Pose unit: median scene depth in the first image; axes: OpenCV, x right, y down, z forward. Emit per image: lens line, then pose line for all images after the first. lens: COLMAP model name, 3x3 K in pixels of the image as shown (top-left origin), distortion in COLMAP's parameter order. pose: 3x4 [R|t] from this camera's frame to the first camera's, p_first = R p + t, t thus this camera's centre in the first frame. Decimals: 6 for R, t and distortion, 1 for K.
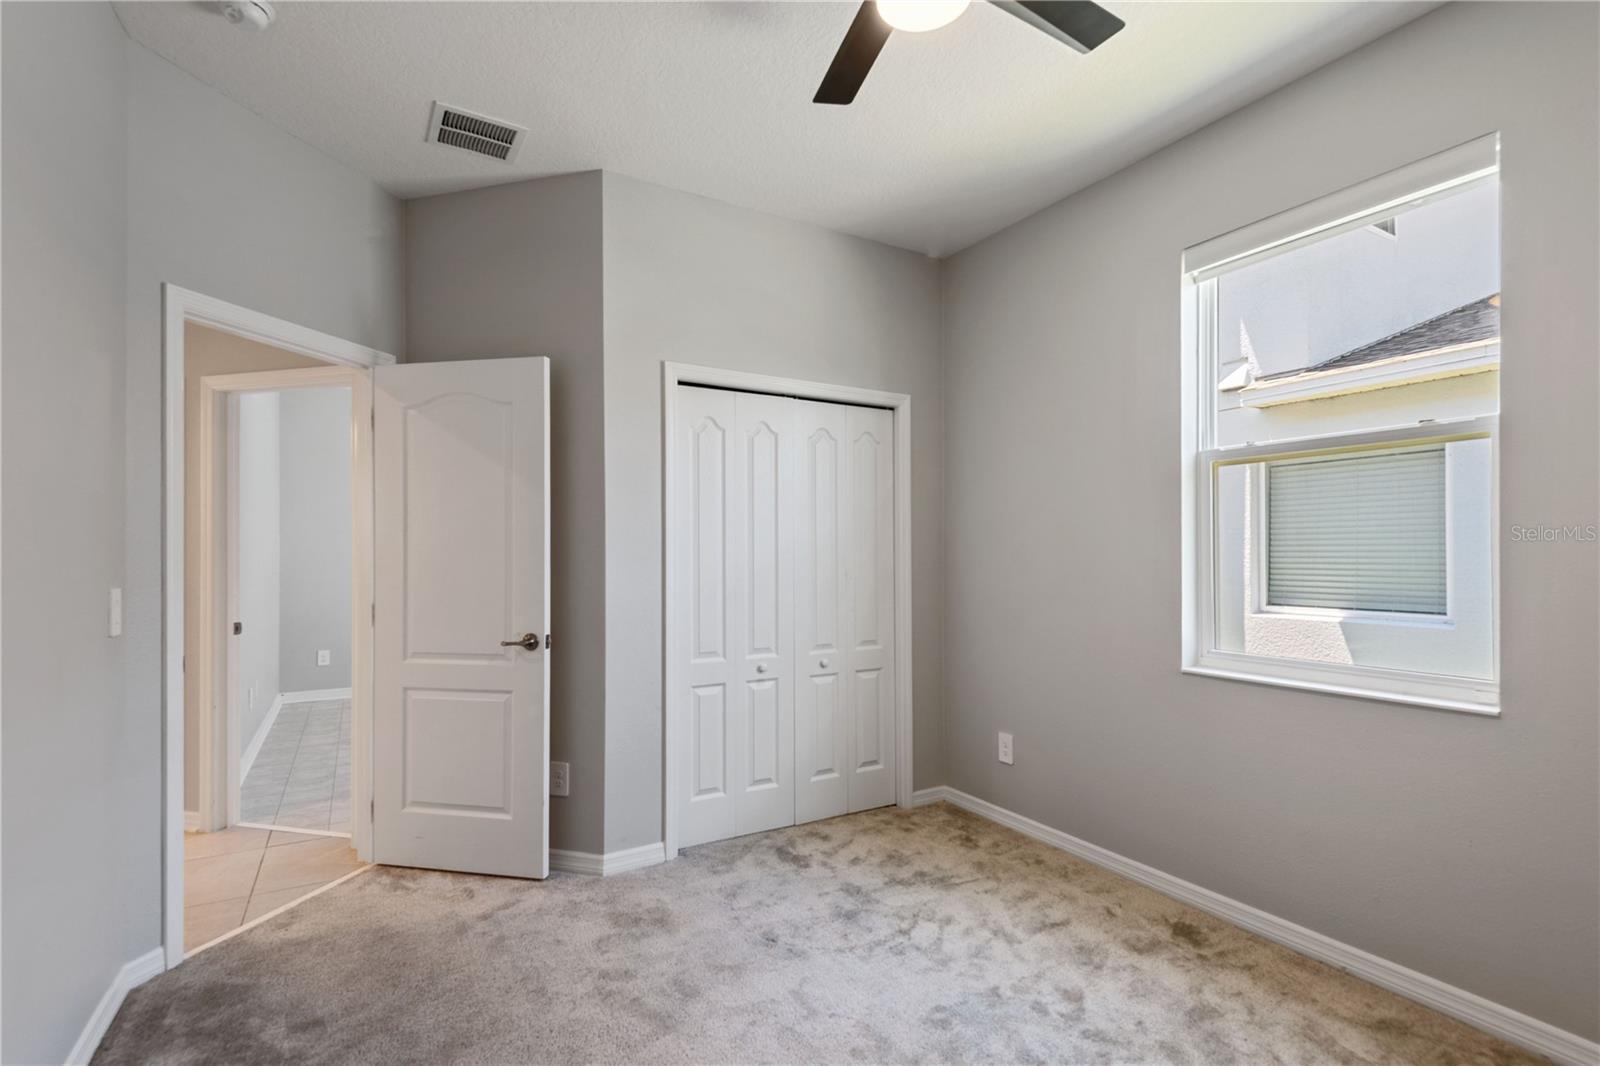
lens RADIAL K [[737.6, 0, 794.3], [0, 737.6, 541.6], [0, 0, 1]] dist [-0.000515, -0.000086]
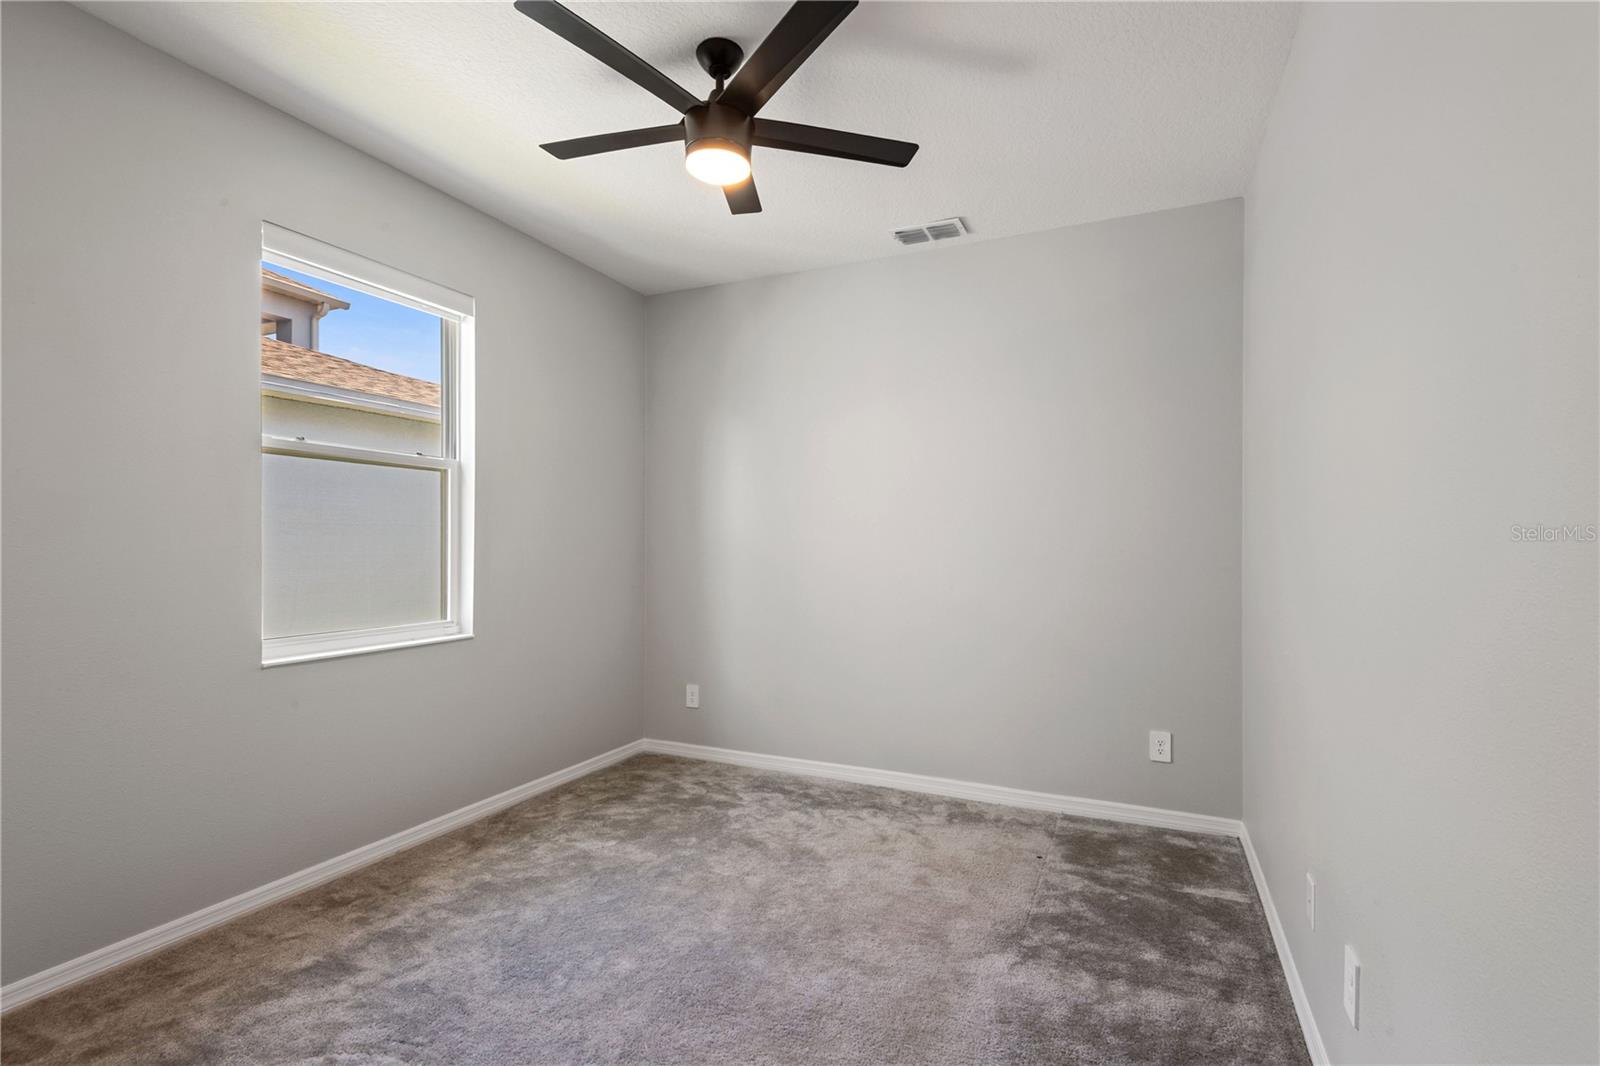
lens RADIAL K [[737.6, 0, 794.3], [0, 737.6, 541.6], [0, 0, 1]] dist [-0.000515, -0.000086]
pose [[-0.558762, -0.002512, 0.829325, -0.797499], [-0.015282, 0.999857, -0.007268, 0.013177], [-0.829188, -0.016735, -0.558720, 1.204159]]
